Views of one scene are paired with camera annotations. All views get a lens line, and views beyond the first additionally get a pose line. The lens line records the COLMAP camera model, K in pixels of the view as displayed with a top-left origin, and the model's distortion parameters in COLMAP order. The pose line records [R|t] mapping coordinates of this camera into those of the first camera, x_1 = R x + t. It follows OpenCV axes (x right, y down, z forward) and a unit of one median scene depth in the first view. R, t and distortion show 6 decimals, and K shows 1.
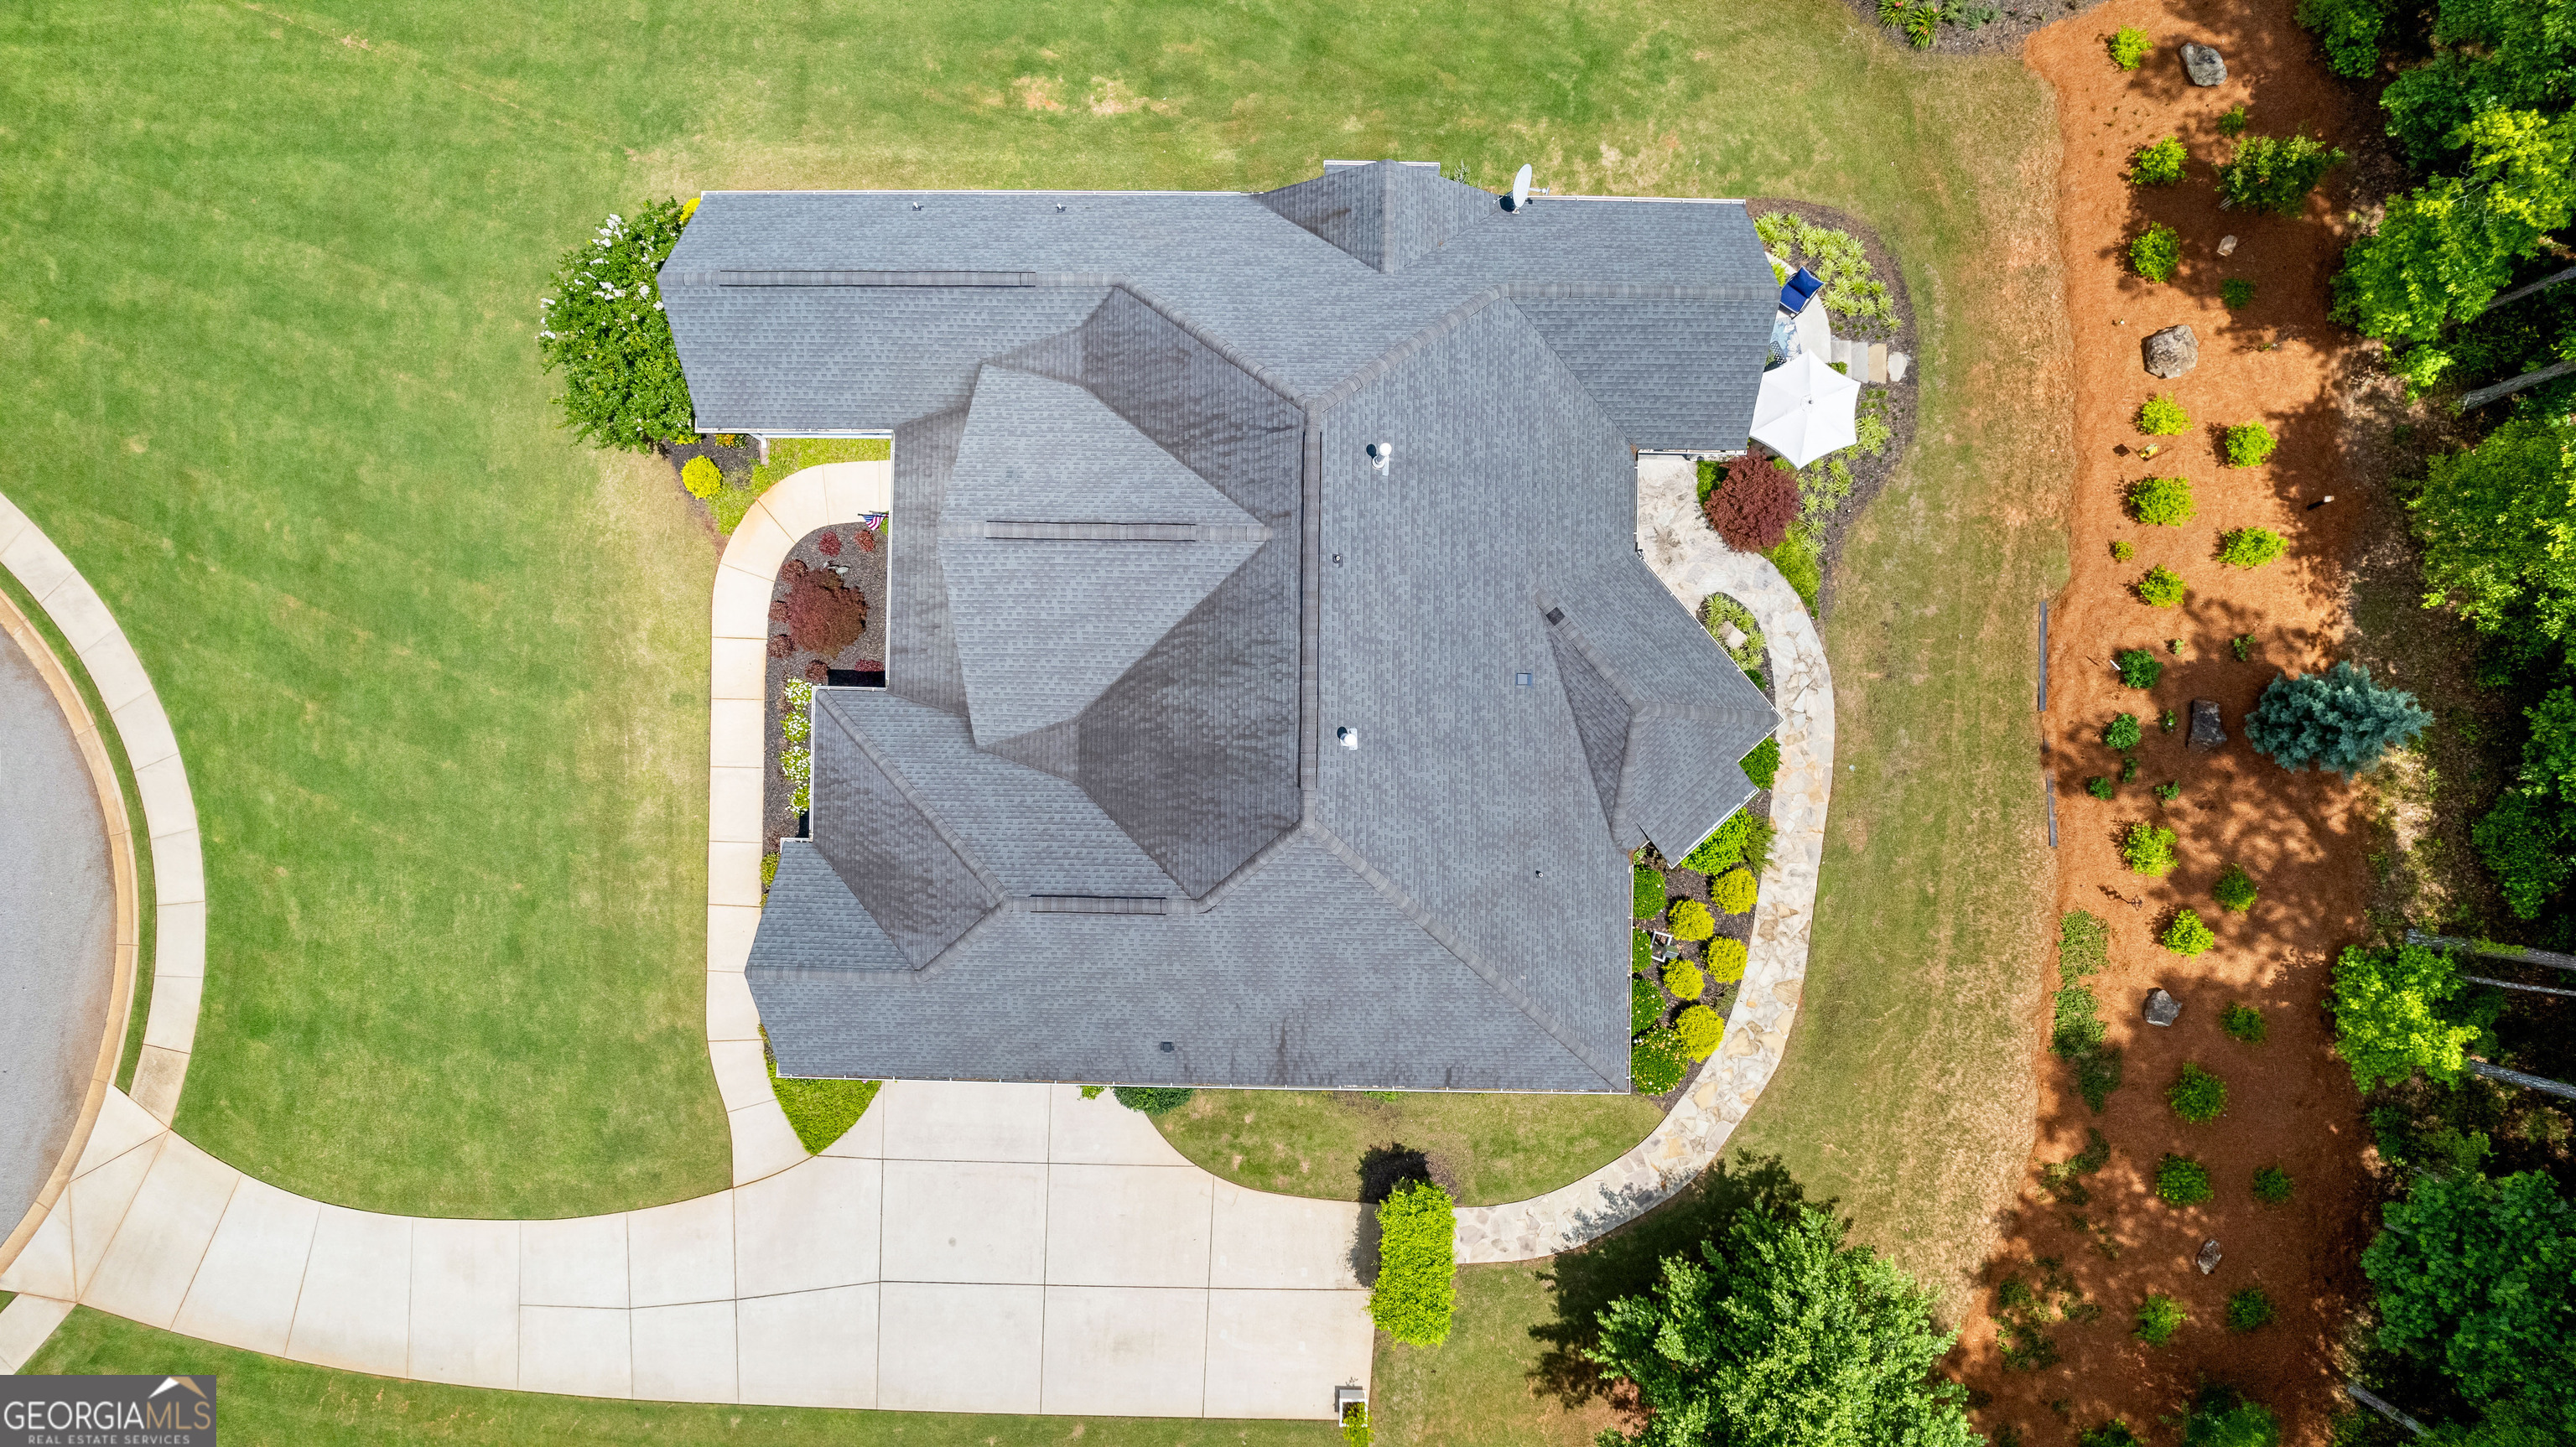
lens RADIAL K [[1646.5, 0, 1288.0], [0, 1646.5, 723.5], [0, 0, 1]] dist [-0.078668, 0.070762]
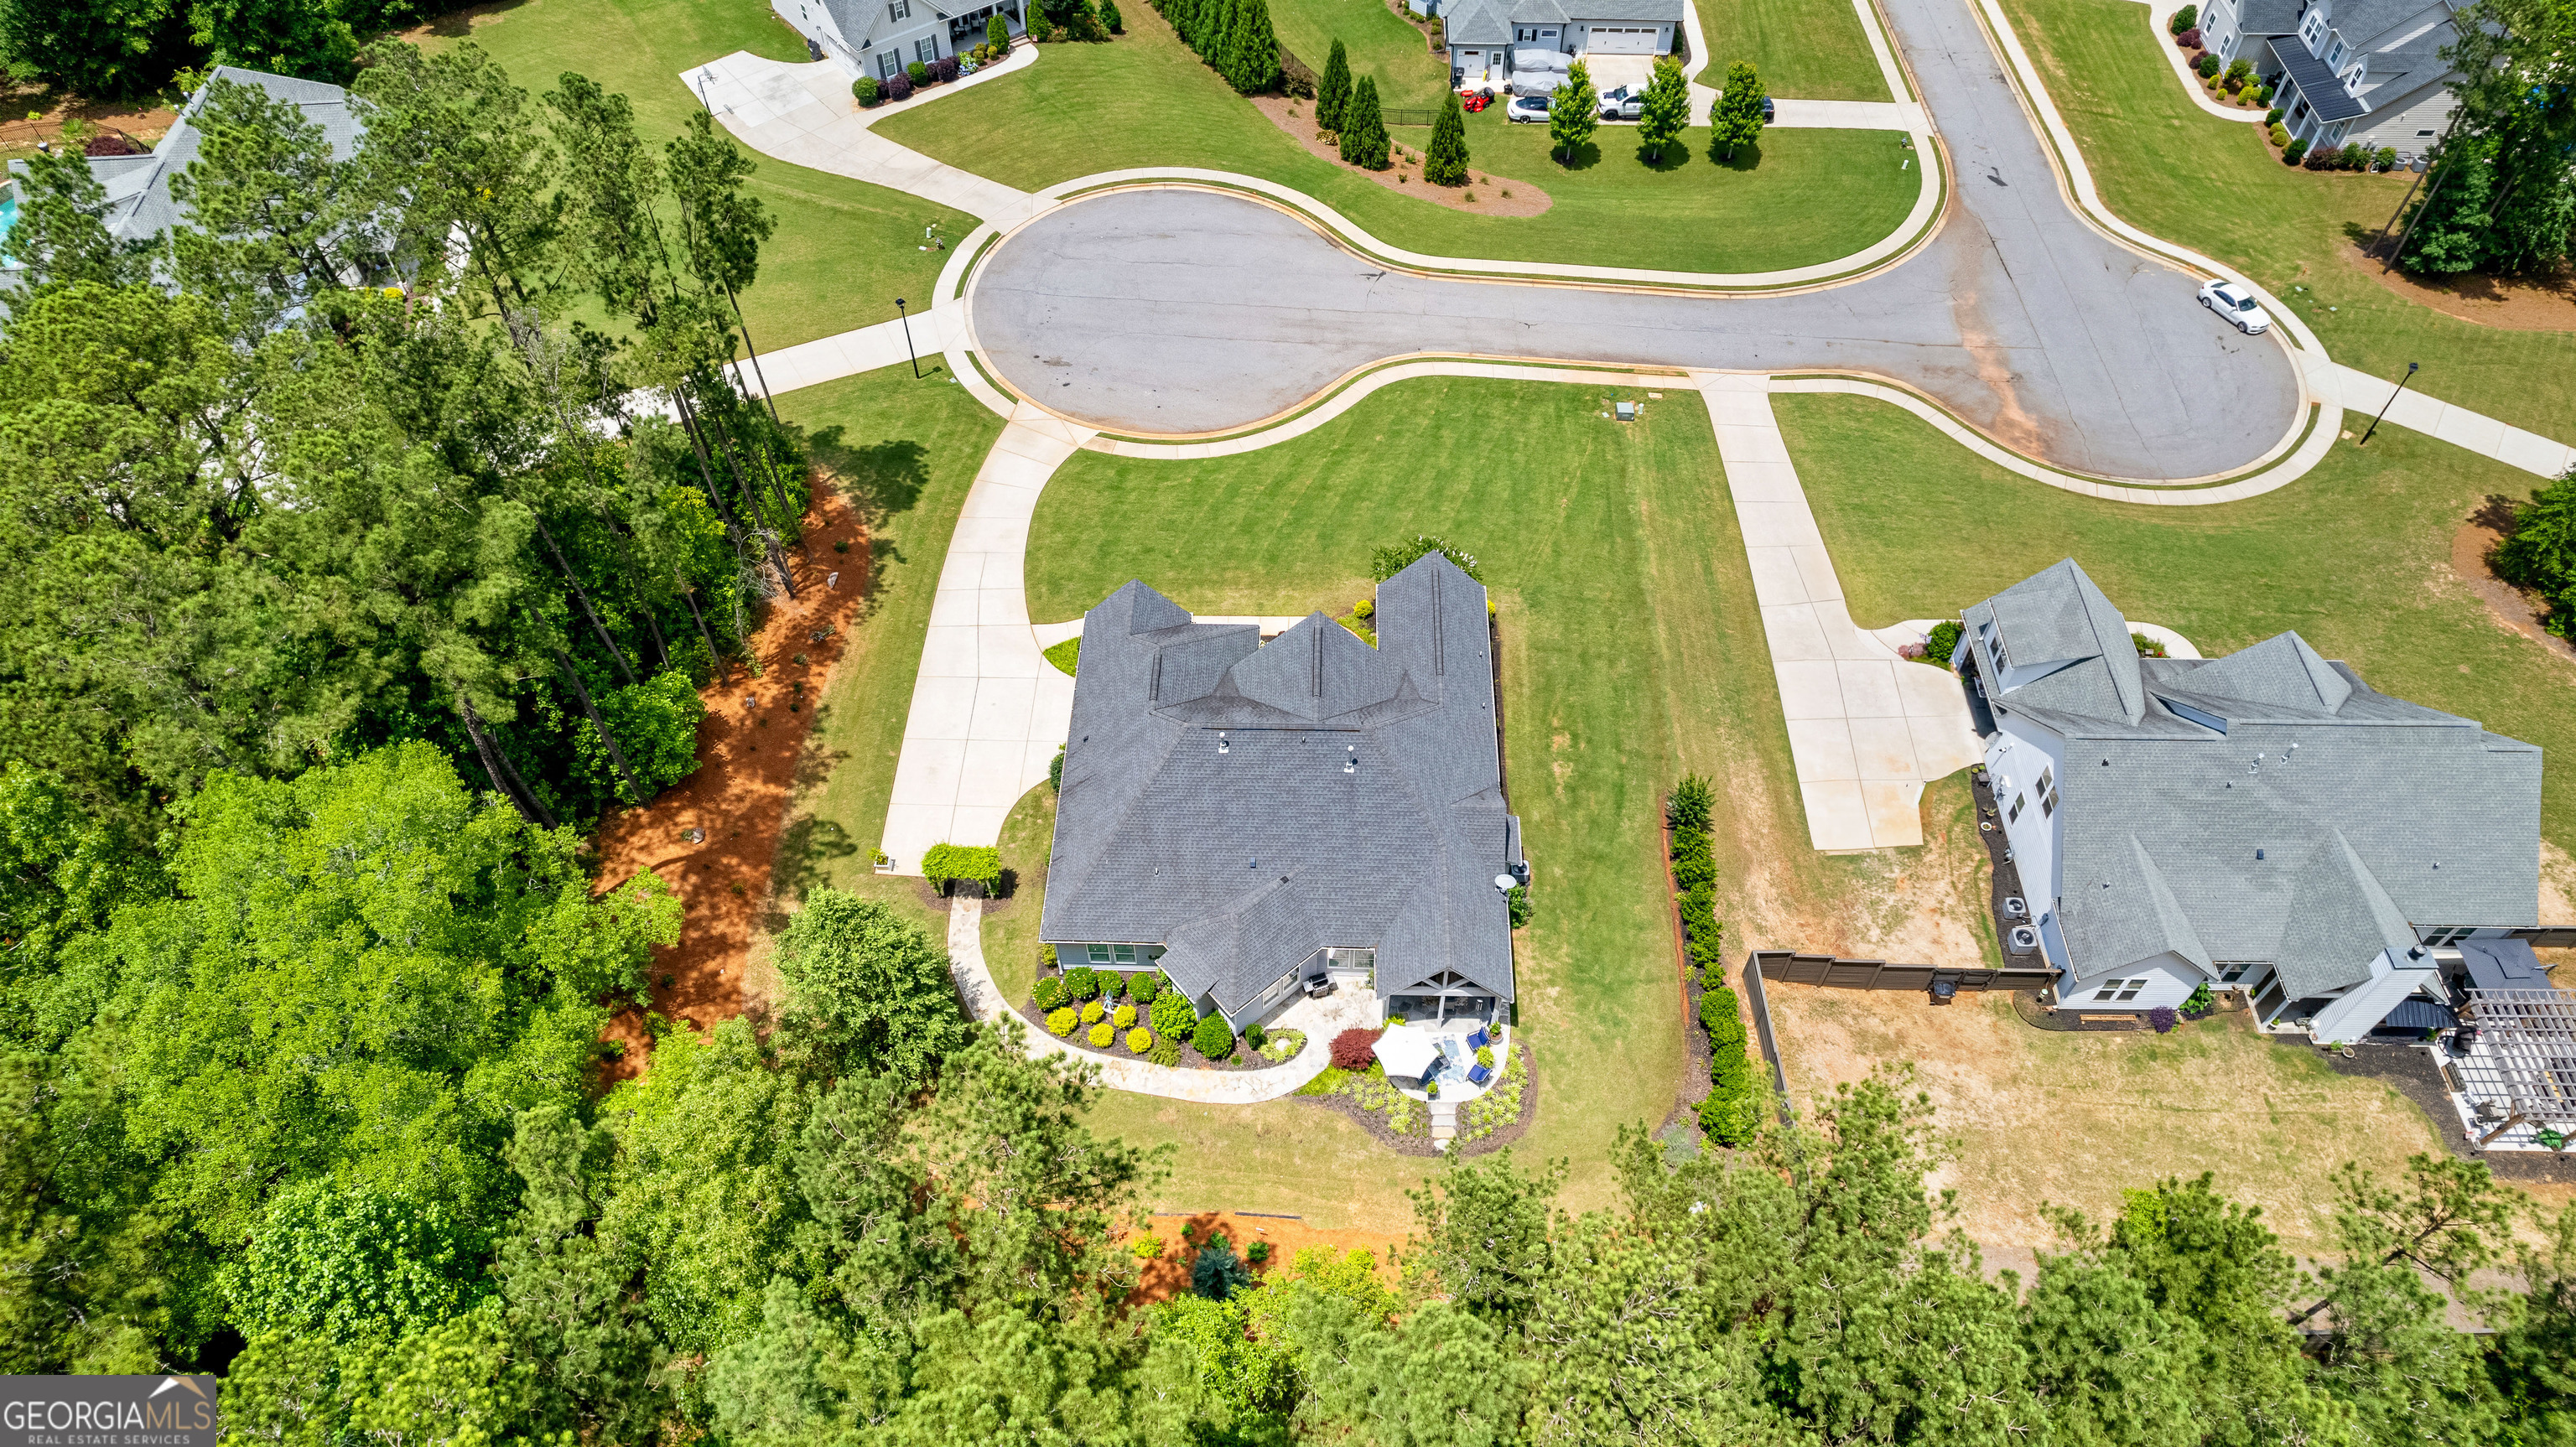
lens RADIAL K [[1646.5, 0, 1288.0], [0, 1646.5, 723.5], [0, 0, 1]] dist [-0.078668, 0.070762]
pose [[-0.011285, 0.788966, -0.614333, 1.081834], [-0.999764, 0.002493, 0.021567, -0.096807], [0.018547, 0.614431, 0.788752, -0.613596]]
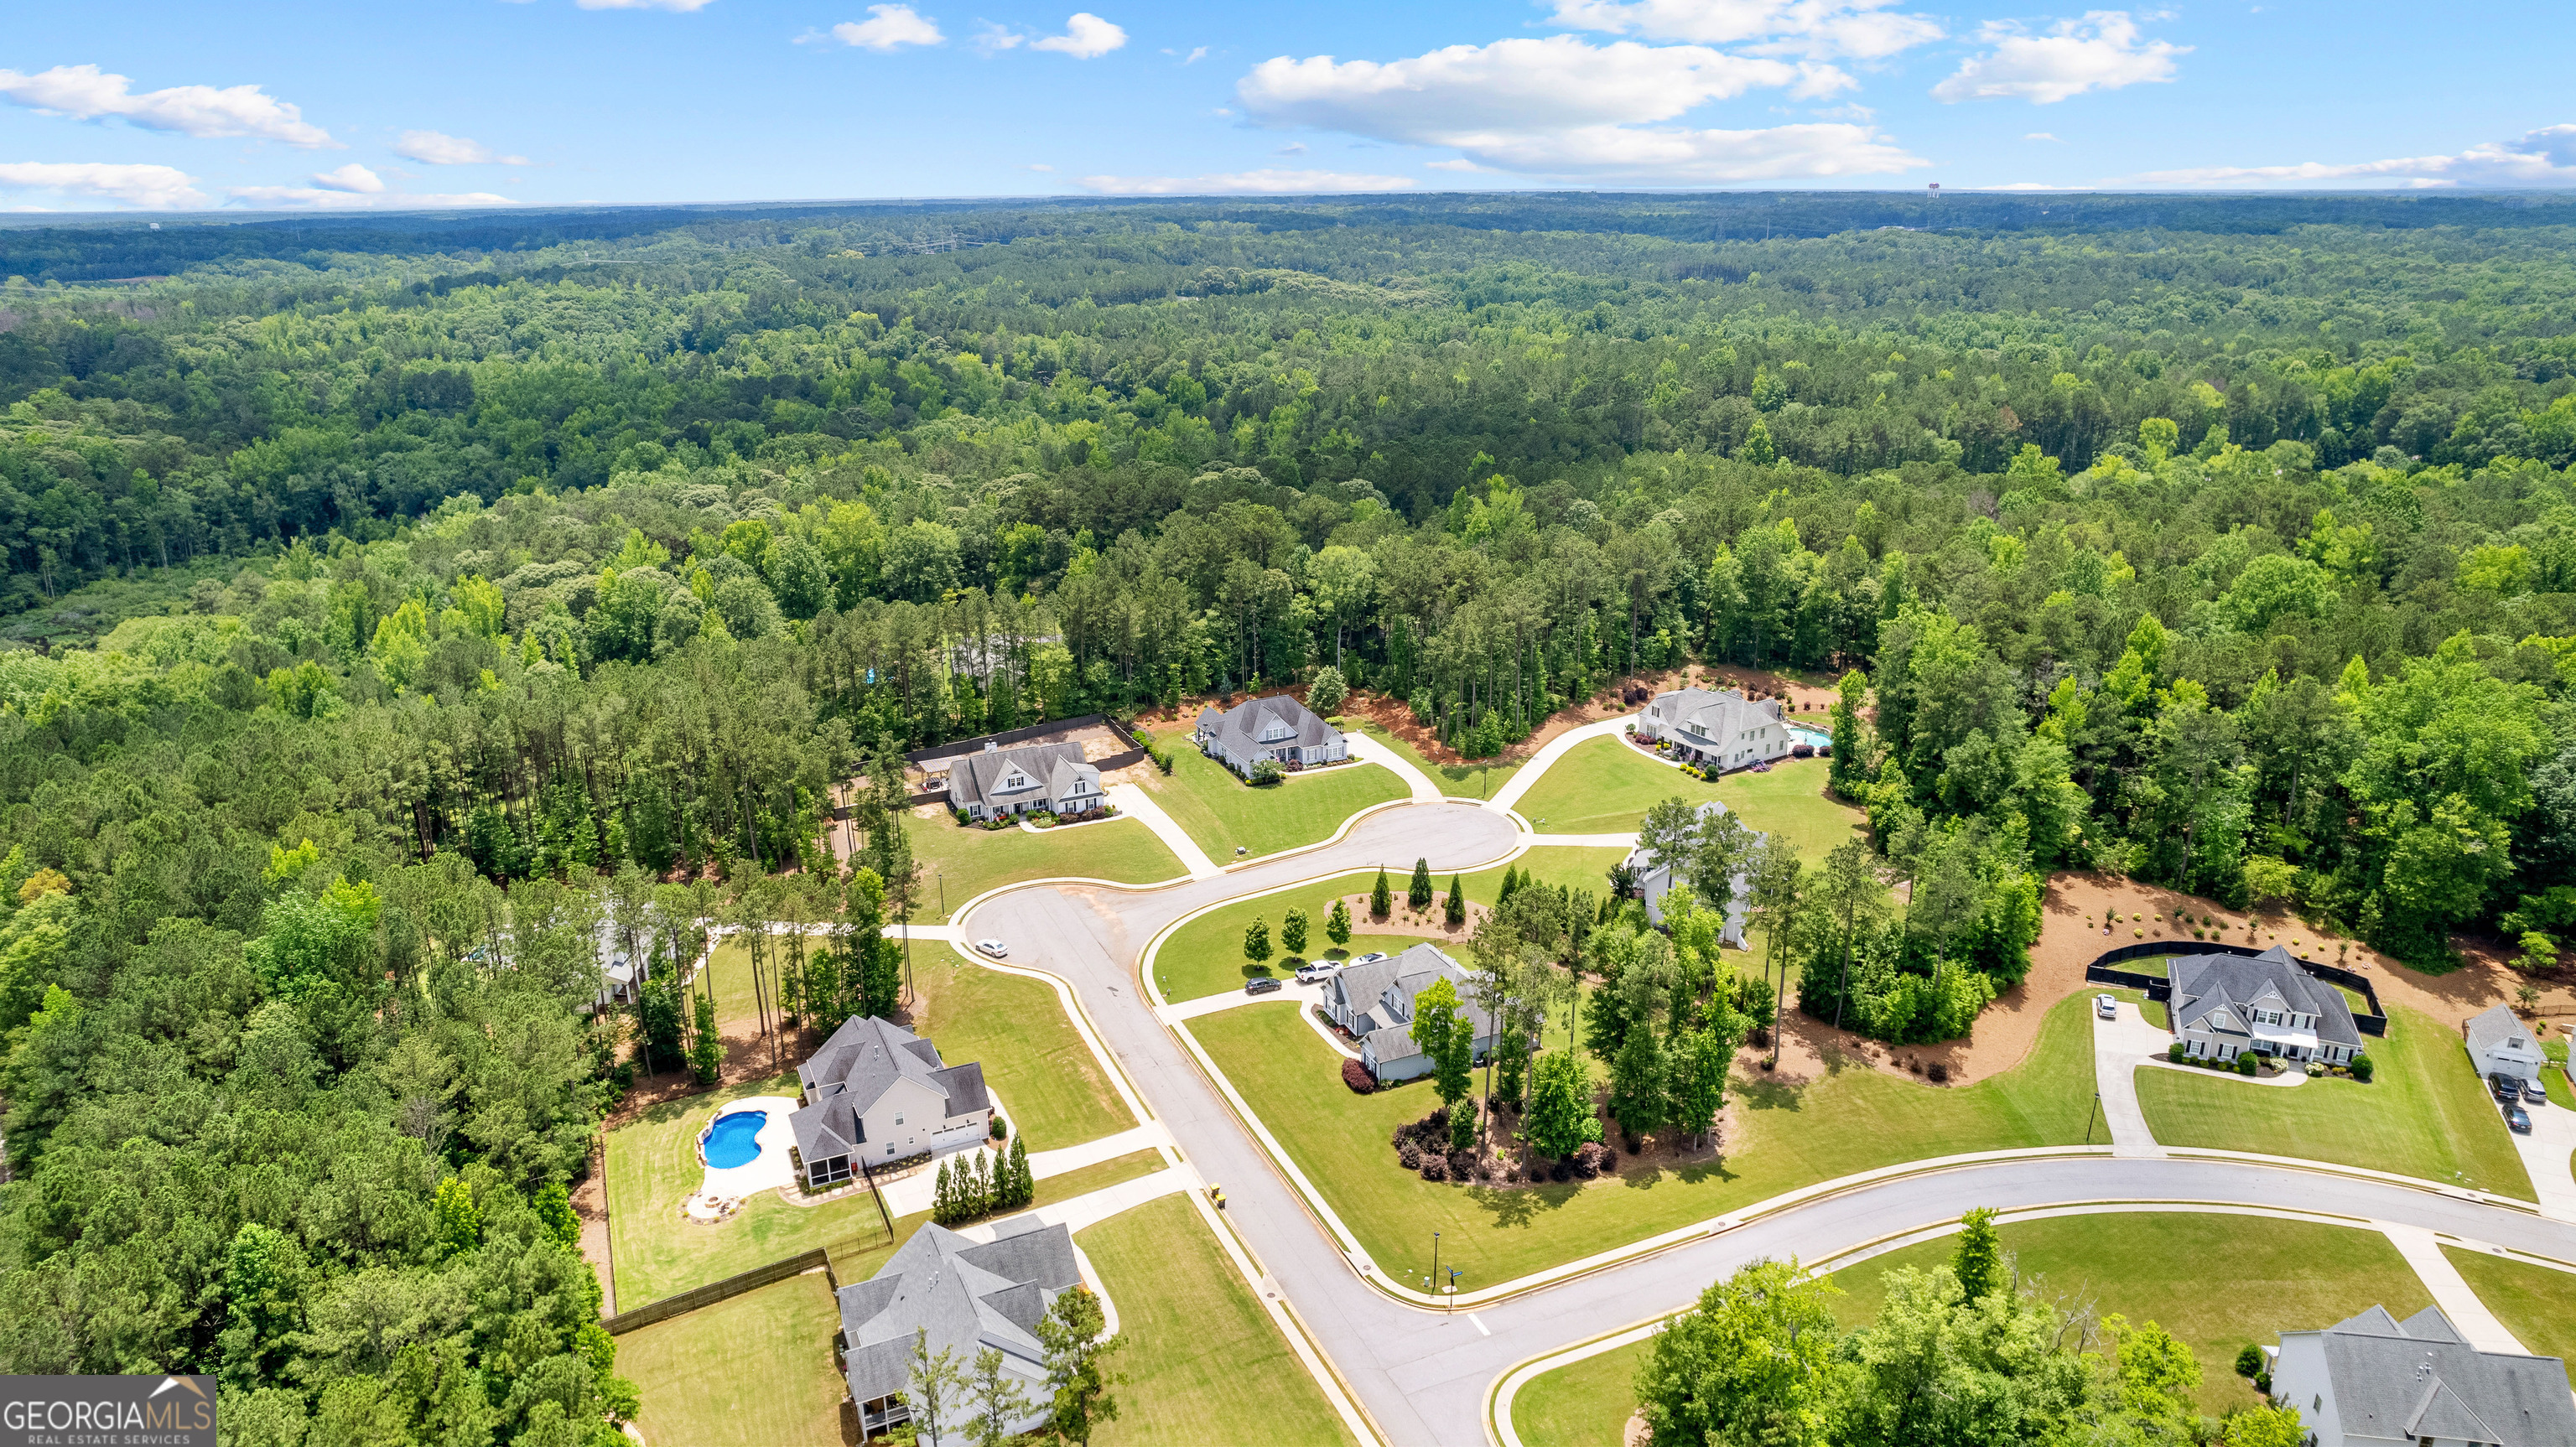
lens RADIAL K [[1622.6, 0, 1288.0], [0, 1622.6, 723.5], [0, 0, 1]] dist [-0.076483, 0.071651]
pose [[-0.433926, -0.268247, 0.860088, -6.122393], [0.900936, -0.124087, 0.415833, -2.928487], [-0.004820, 0.955325, 0.295518, -1.223814]]
